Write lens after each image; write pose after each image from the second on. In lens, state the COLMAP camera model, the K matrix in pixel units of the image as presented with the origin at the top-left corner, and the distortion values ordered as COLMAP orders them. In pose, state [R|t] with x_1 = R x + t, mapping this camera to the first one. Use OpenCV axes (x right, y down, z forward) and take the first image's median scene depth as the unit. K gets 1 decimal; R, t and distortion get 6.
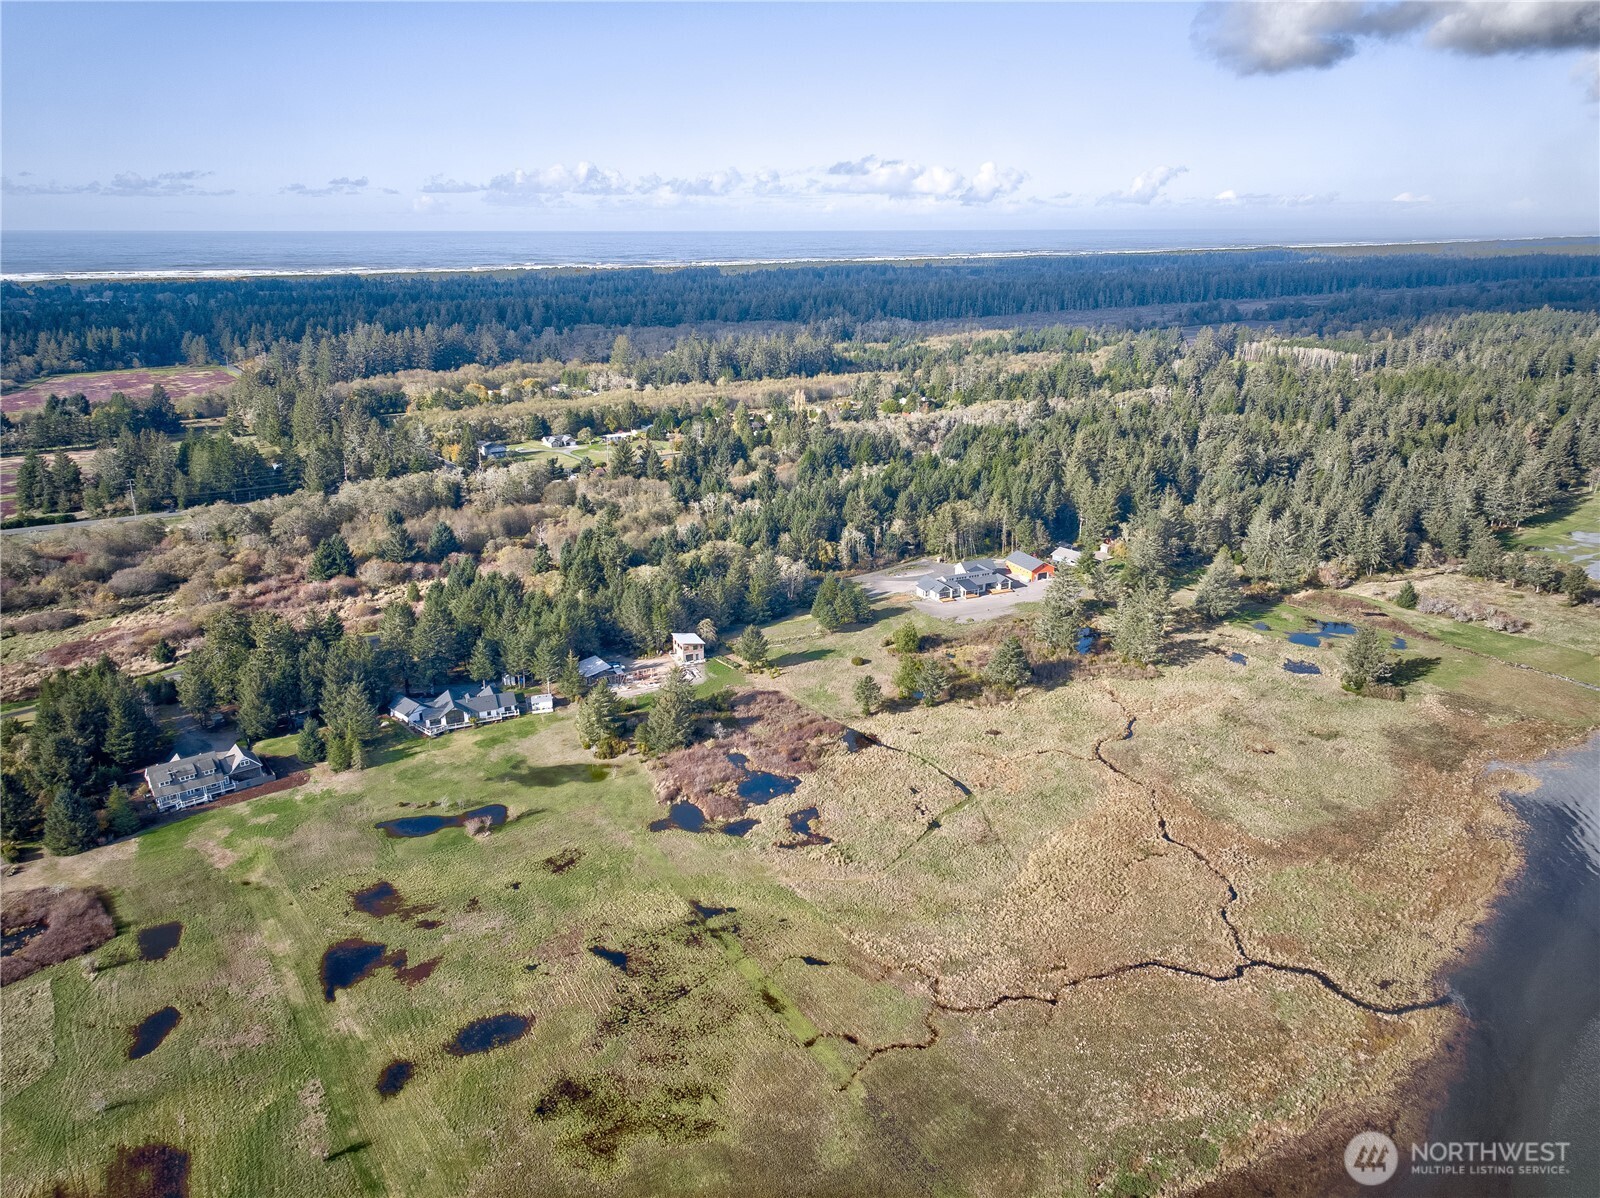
lens RADIAL K [[1102.8, 0, 802.0], [0, 1102.8, 596.8], [0, 0, 1]] dist [0.024230, -0.008480]
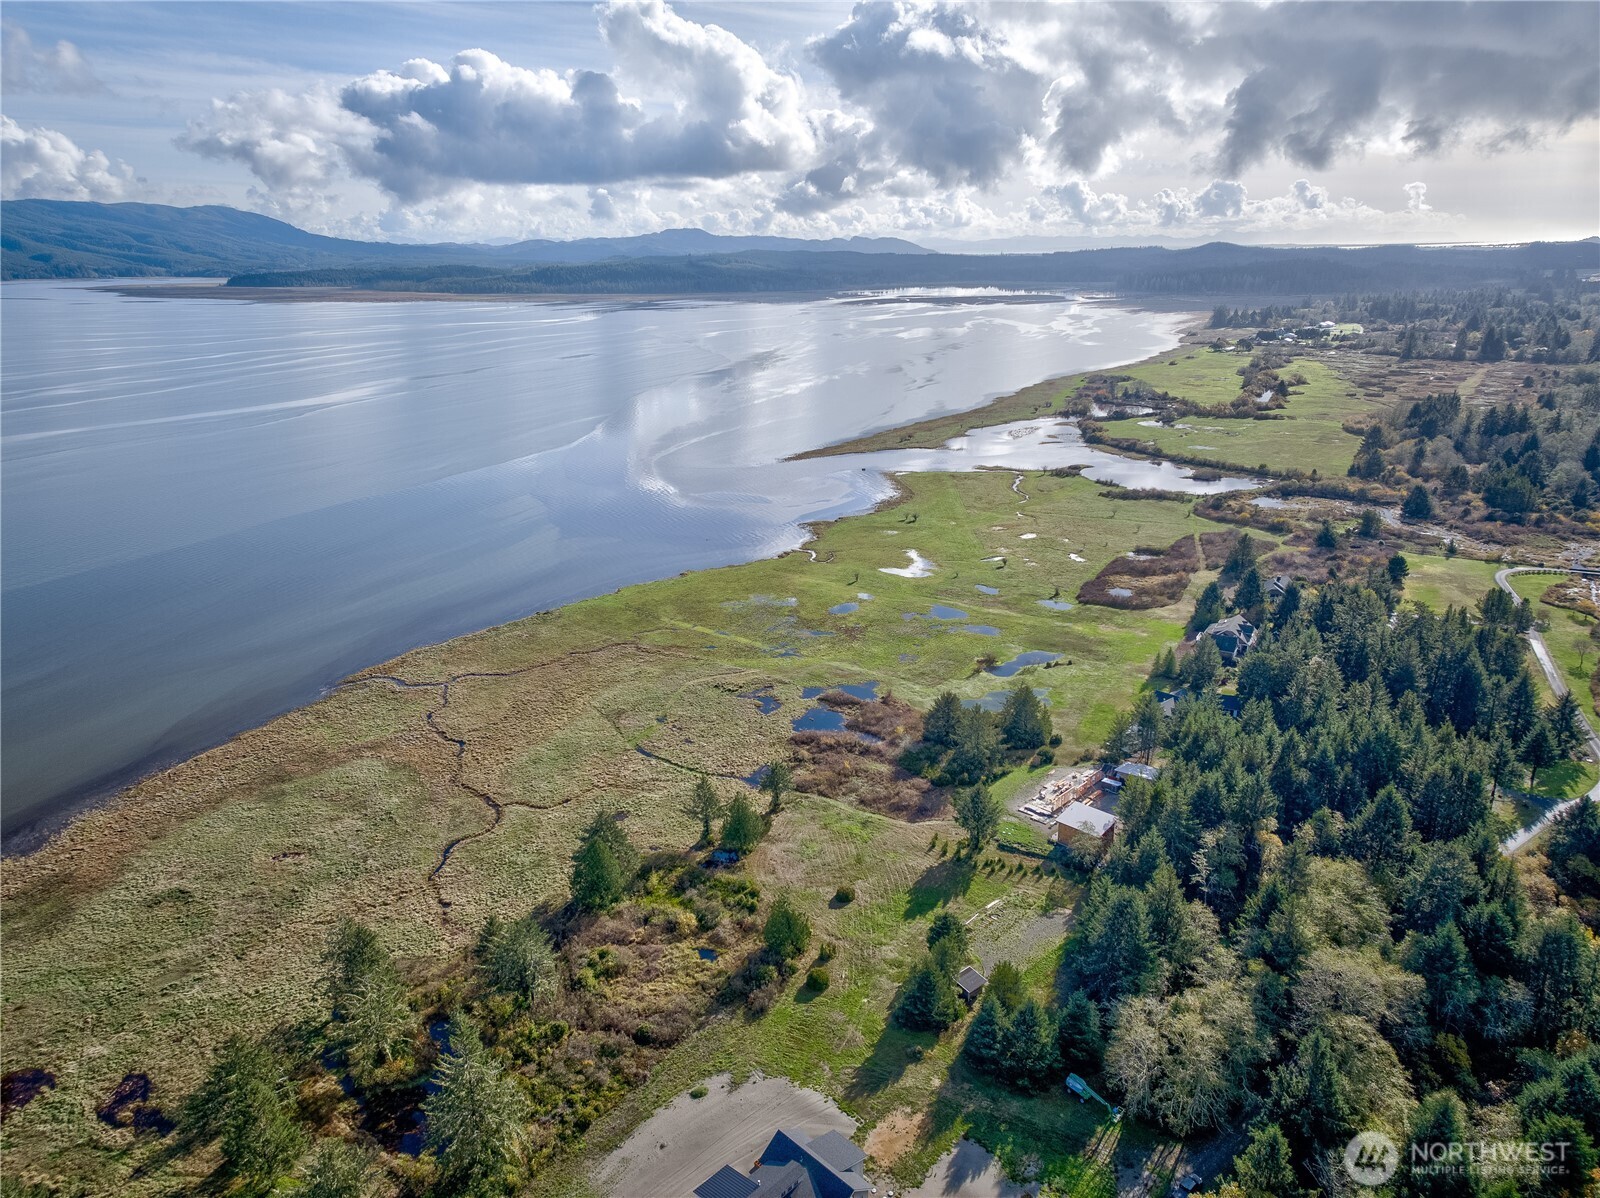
lens RADIAL K [[1070.7, 0, 813.6], [0, 1070.7, 601.0], [0, 0, 1]] dist [0.058981, -0.002686]
pose [[-0.929361, 0.127485, -0.346461, 0.246229], [-0.104403, 0.809410, 0.577889, -0.407493], [0.354102, 0.573239, -0.738924, 1.288895]]
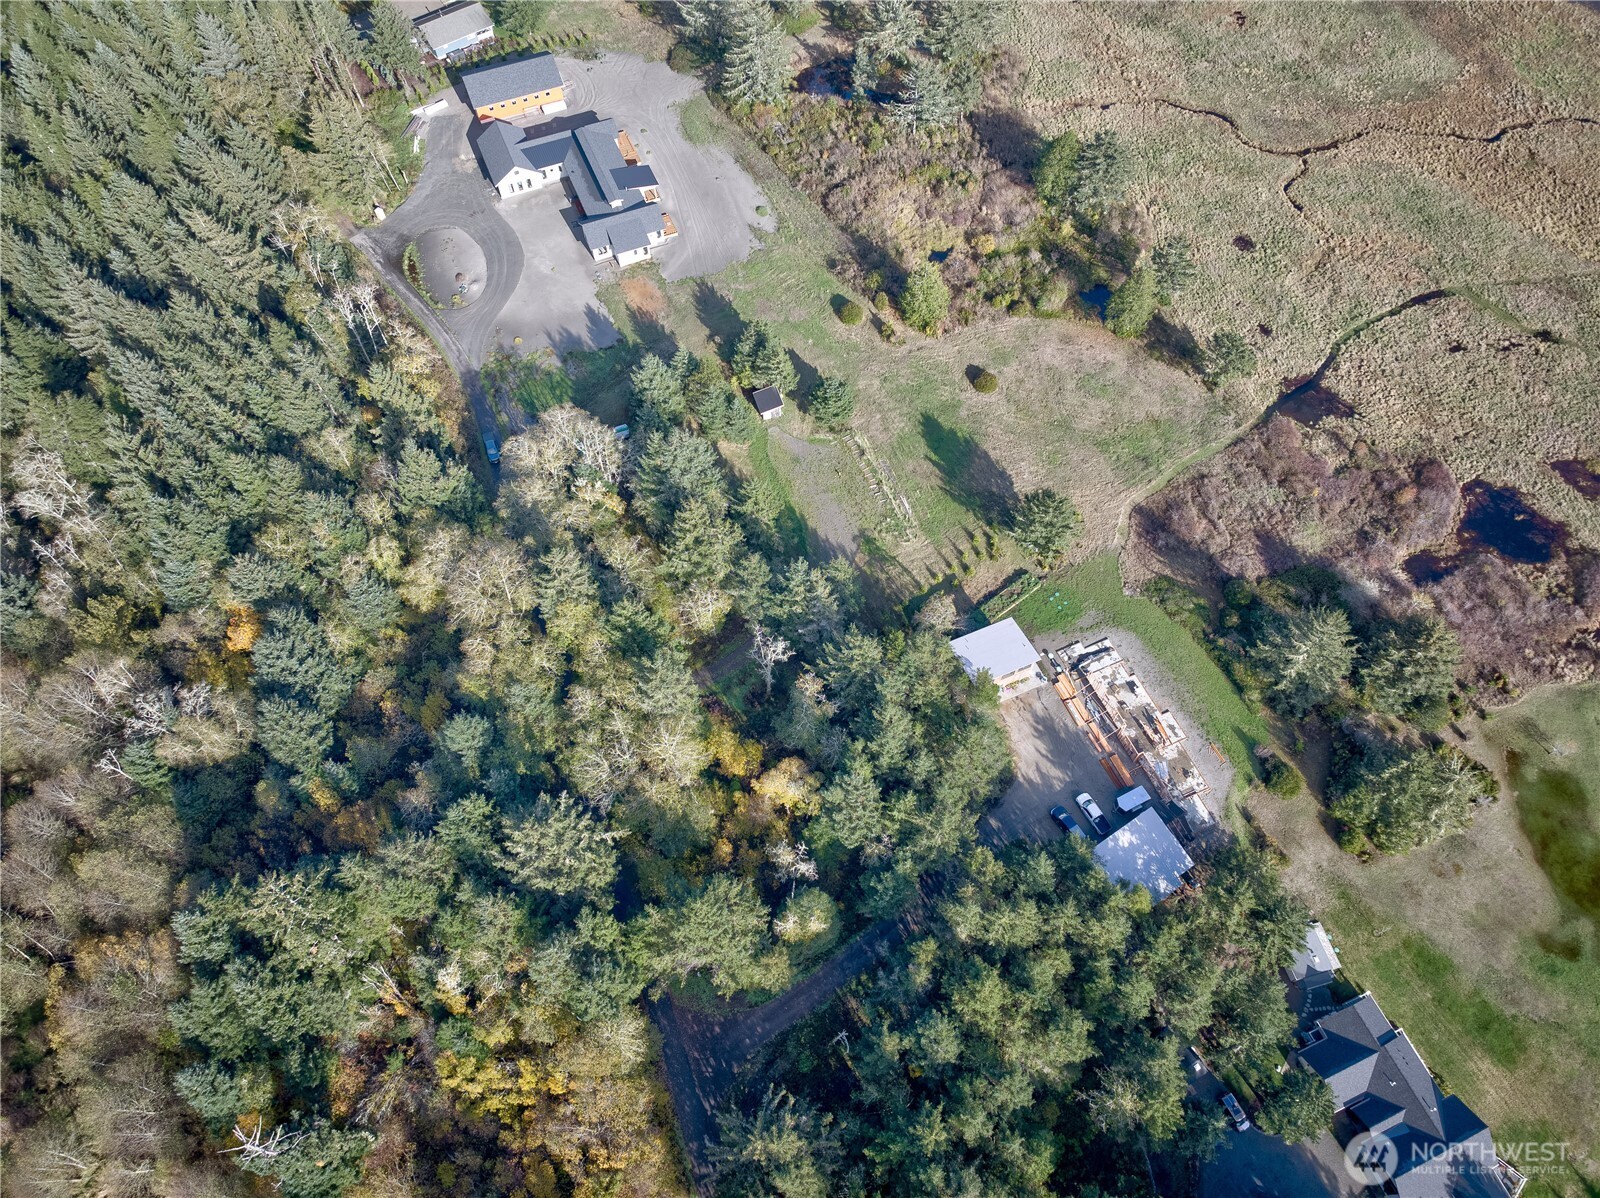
lens RADIAL K [[1092.2, 0, 800.0], [0, 1092.2, 599.0], [0, 0, 1]] dist [-0.009104, -0.007579]
pose [[0.019964, -0.867409, 0.497196, -0.287854], [0.322642, 0.476278, 0.817961, -0.332197], [-0.946310, 0.144086, 0.289371, 0.905353]]
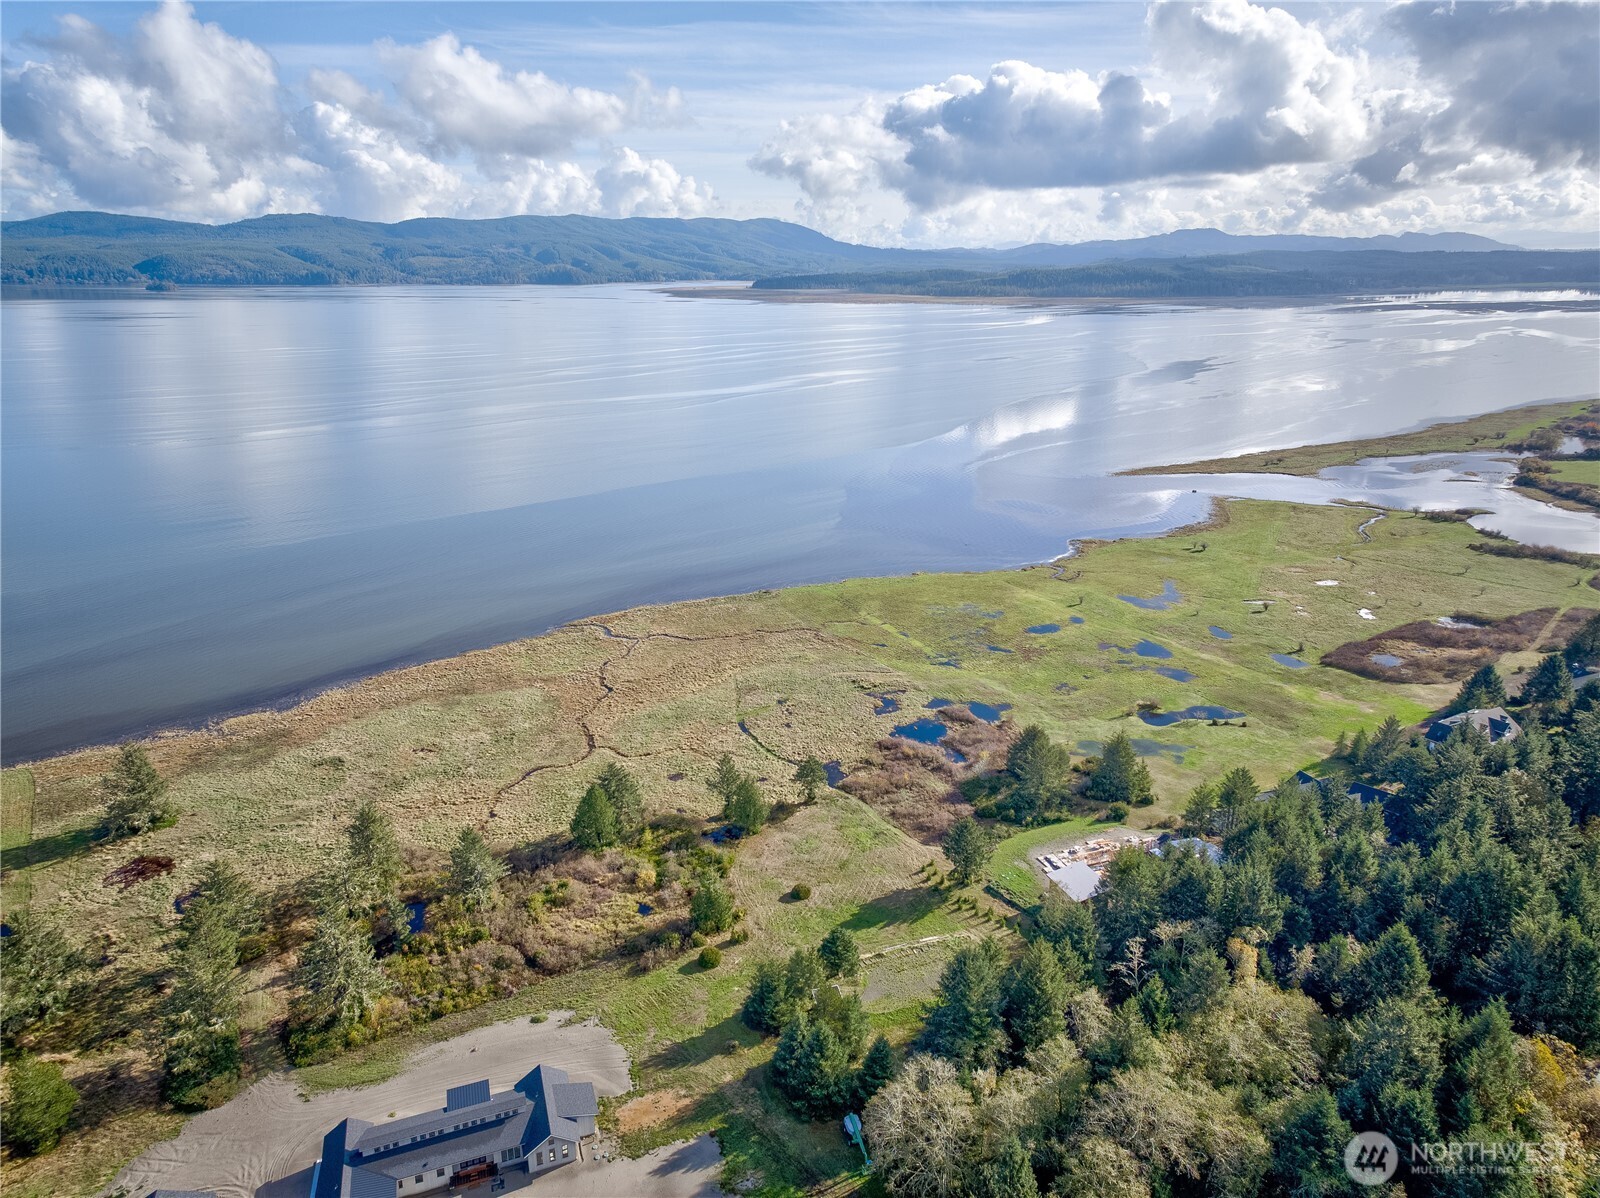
lens RADIAL K [[1067.8, 0, 807.9], [0, 1067.8, 600.4], [0, 0, 1]] dist [0.070708, 0.004774]
pose [[-0.997684, -0.012226, 0.066914, 0.007421], [0.029789, 0.805833, 0.591393, -0.421223], [-0.061151, 0.592016, -0.803603, 1.333908]]
